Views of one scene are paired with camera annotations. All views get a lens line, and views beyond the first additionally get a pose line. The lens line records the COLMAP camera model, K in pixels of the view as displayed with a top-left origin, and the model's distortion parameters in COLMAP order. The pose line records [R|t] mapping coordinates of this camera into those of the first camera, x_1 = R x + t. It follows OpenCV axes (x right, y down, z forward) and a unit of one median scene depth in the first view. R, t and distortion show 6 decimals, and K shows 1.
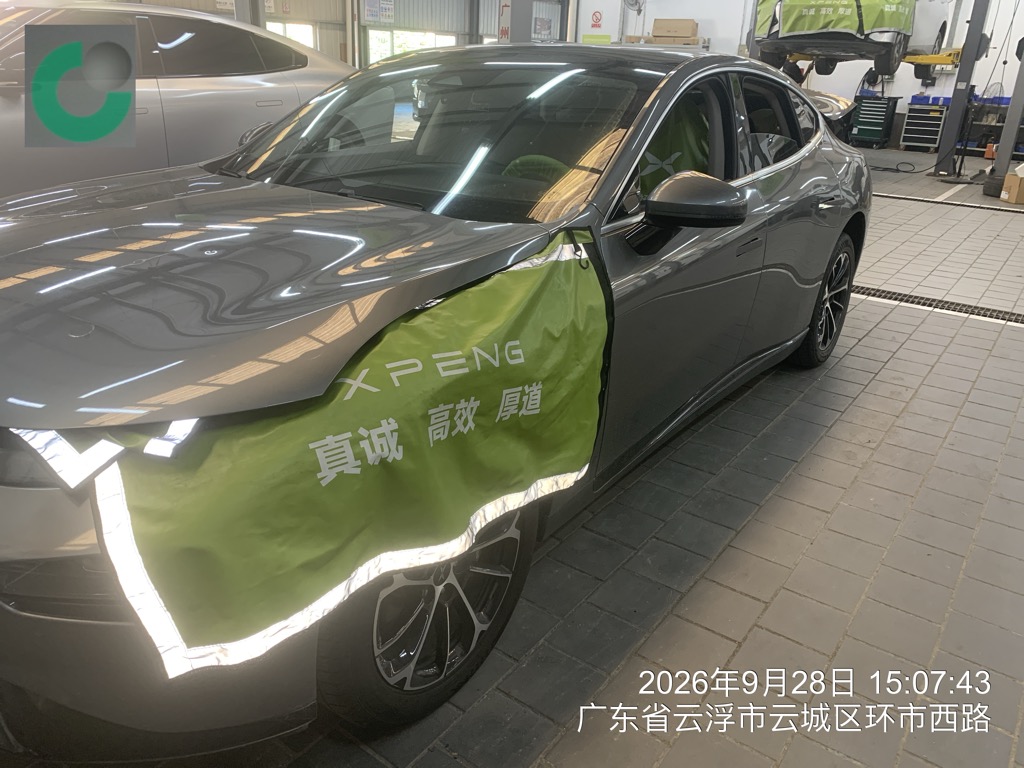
lens RADIAL K [[822.2, 0, 512.0], [0, 822.2, 384.0], [0, 0, 1]] dist [0.007687, -0.005263]
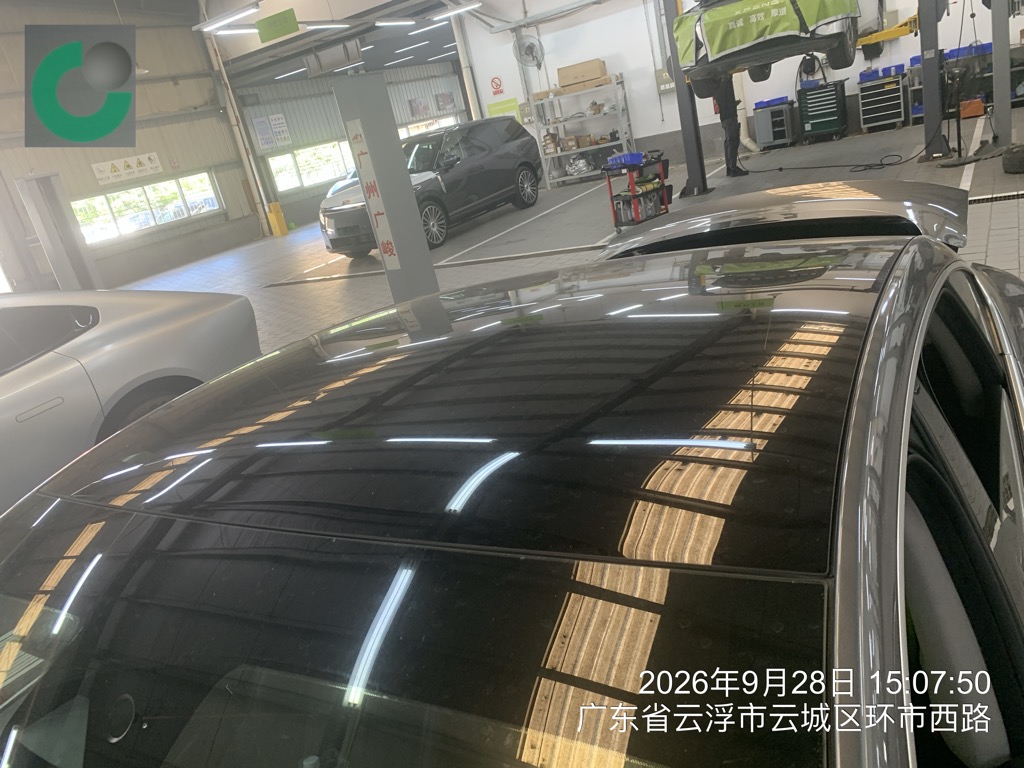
lens RADIAL K [[822.2, 0, 512.0], [0, 822.2, 384.0], [0, 0, 1]] dist [0.007687, -0.005263]
pose [[0.960725, -0.277286, 0.010985, 0.020886], [0.277427, 0.958784, -0.061375, -0.078022], [0.006486, 0.062012, 0.998054, 0.128164]]
